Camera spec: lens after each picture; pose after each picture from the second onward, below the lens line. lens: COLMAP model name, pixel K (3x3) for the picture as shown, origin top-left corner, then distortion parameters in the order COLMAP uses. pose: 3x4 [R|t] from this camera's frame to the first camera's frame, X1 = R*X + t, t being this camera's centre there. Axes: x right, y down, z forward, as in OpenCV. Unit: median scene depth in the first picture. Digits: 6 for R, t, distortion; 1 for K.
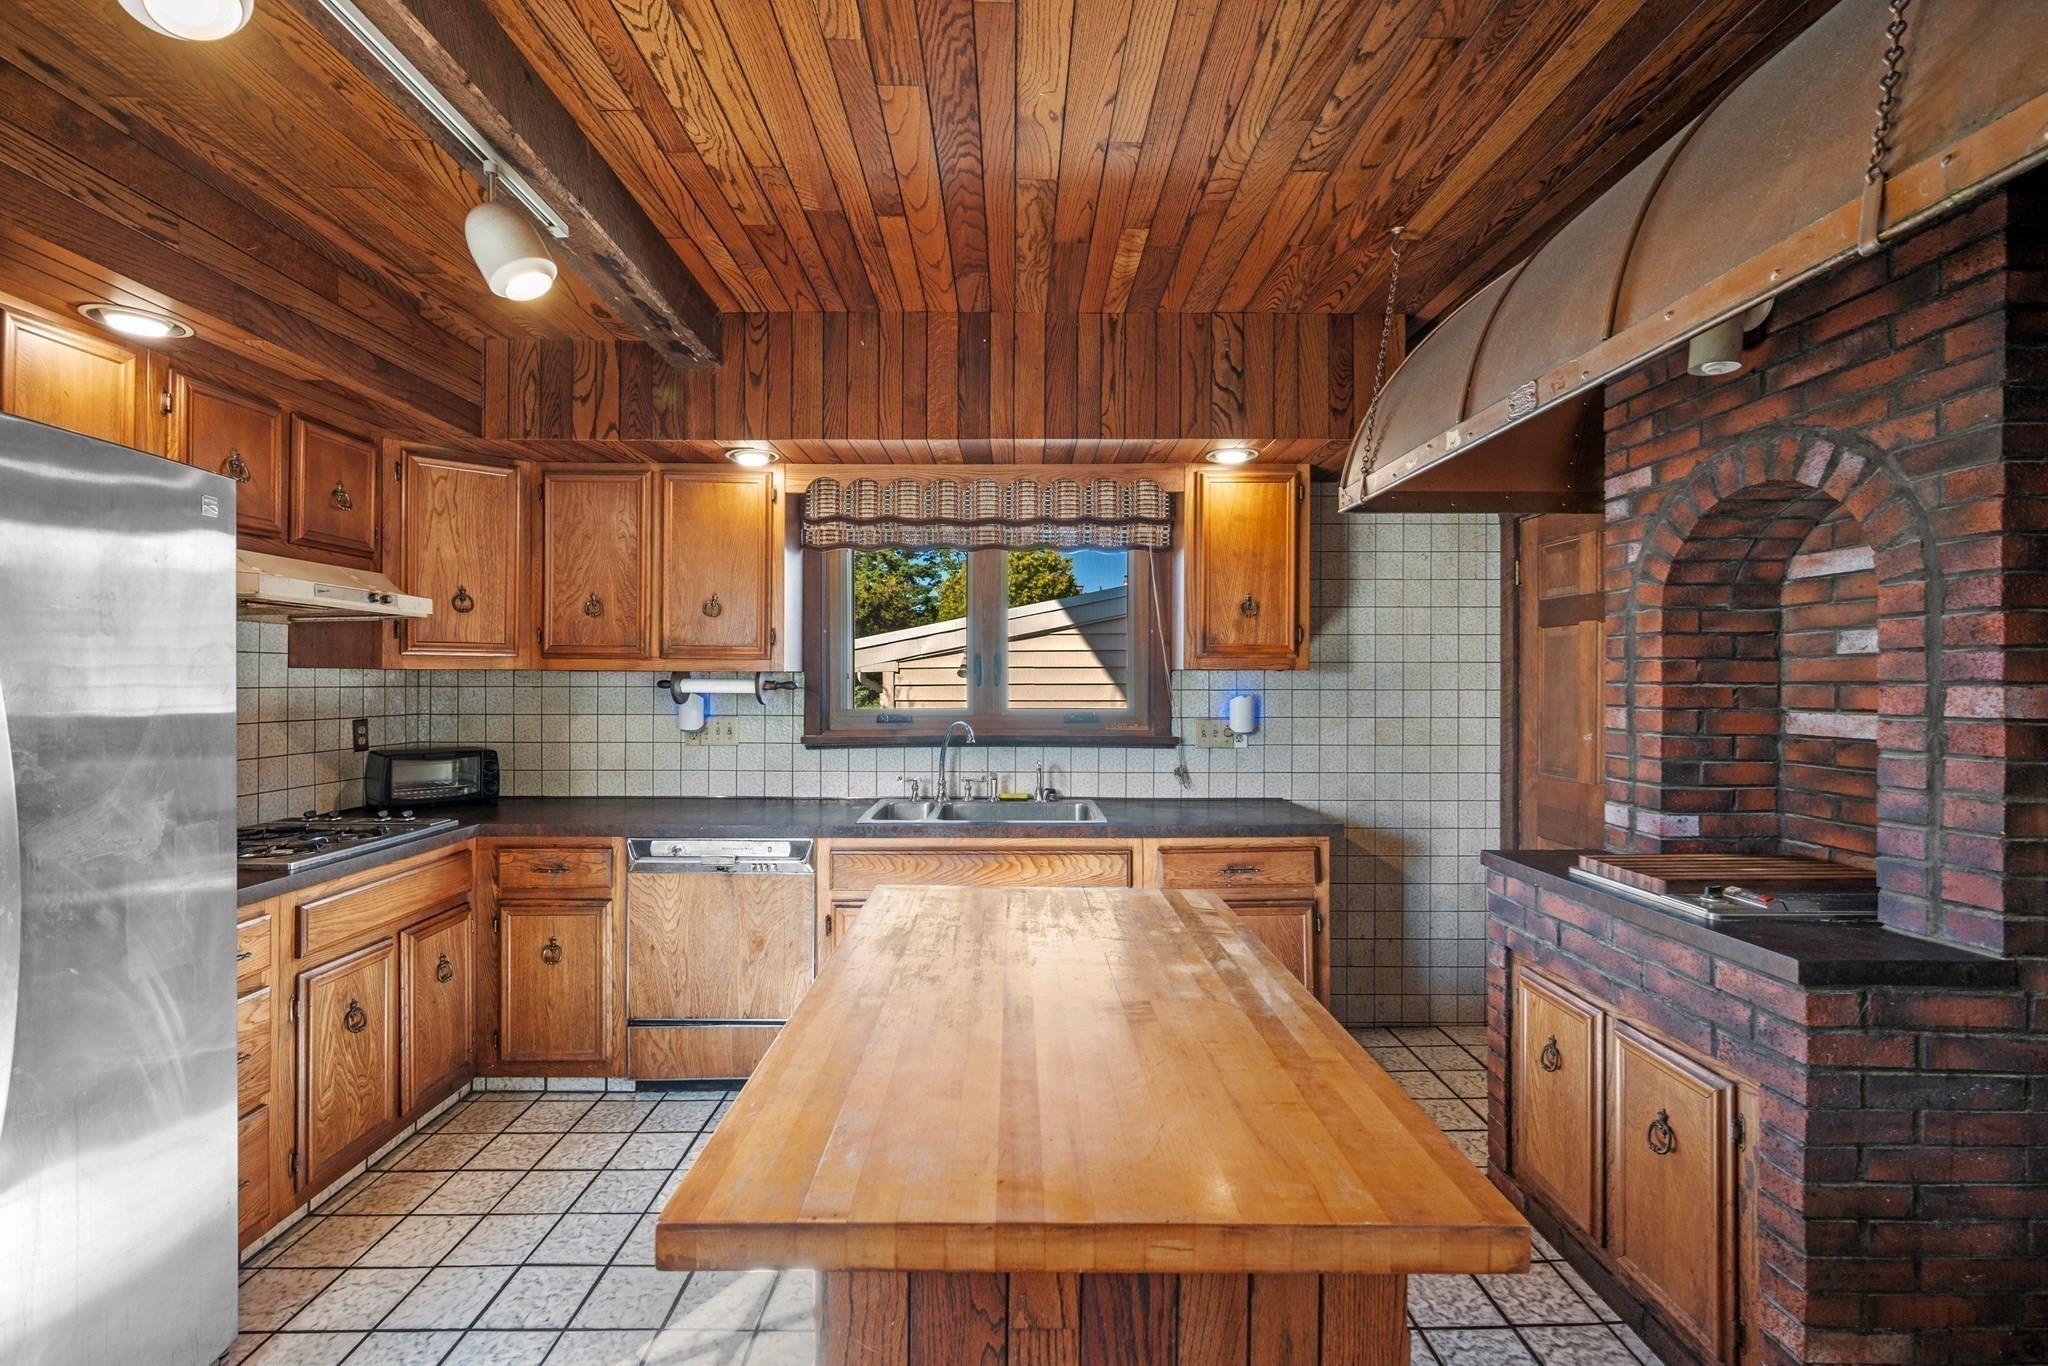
lens RADIAL K [[866.1, 0, 1024.9], [0, 866.1, 669.1], [0, 0, 1]] dist [0.000618, -0.000231]
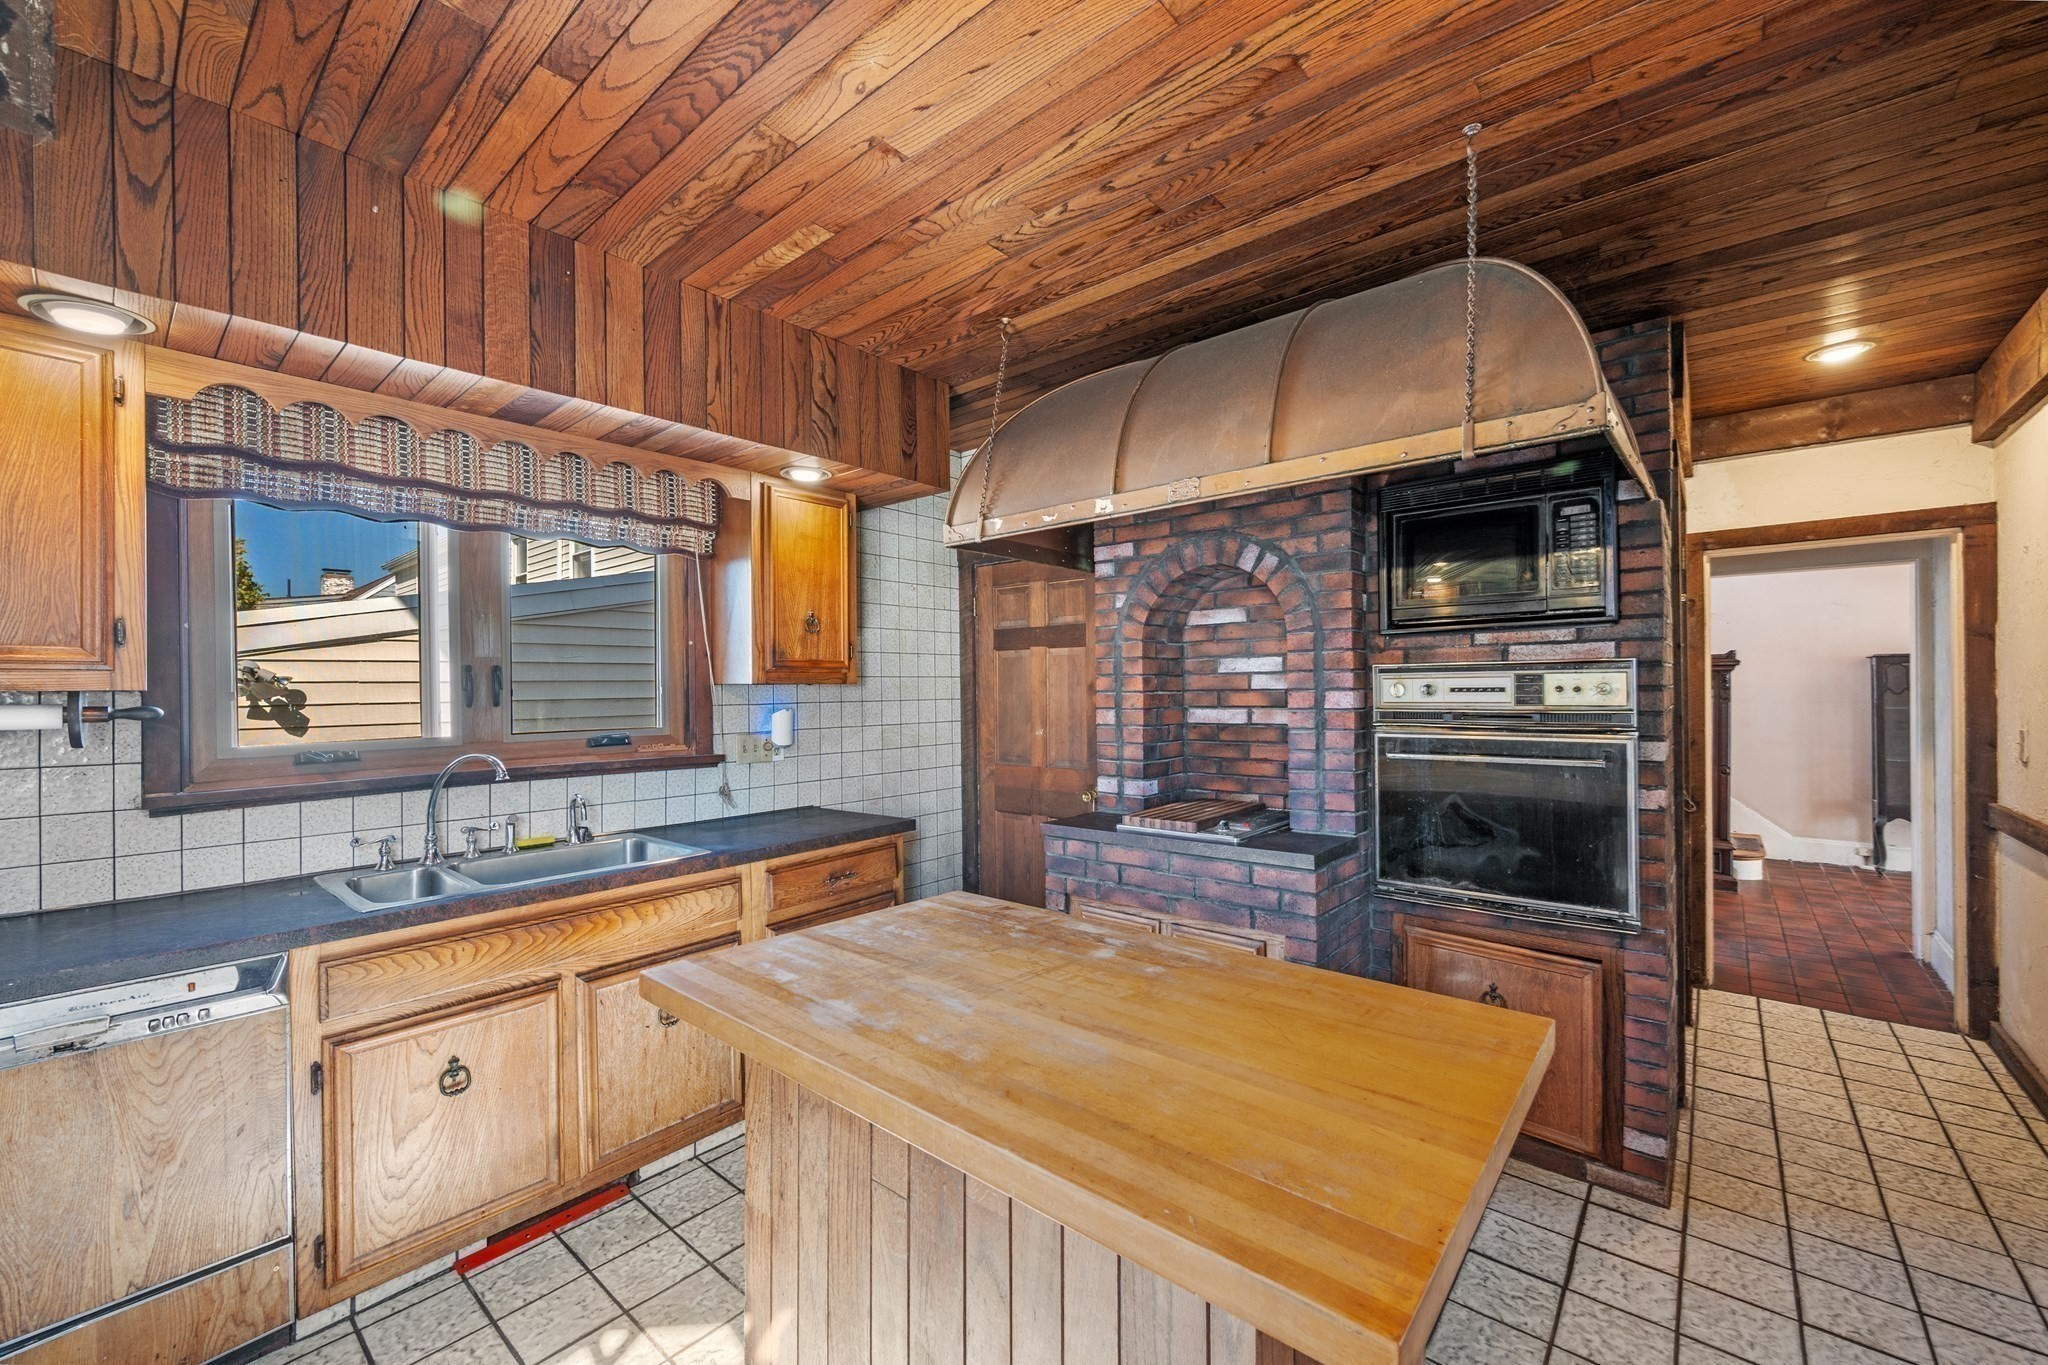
lens RADIAL K [[802.1, 0, 1024.0], [0, 802.1, 682.5], [0, 0, 1]] dist [0.001403, -0.000636]
pose [[0.661011, -0.003657, 0.750367, -0.372022], [0.003115, 0.999993, 0.002129, -0.002637], [-0.750370, 0.000930, 0.661017, 0.225342]]
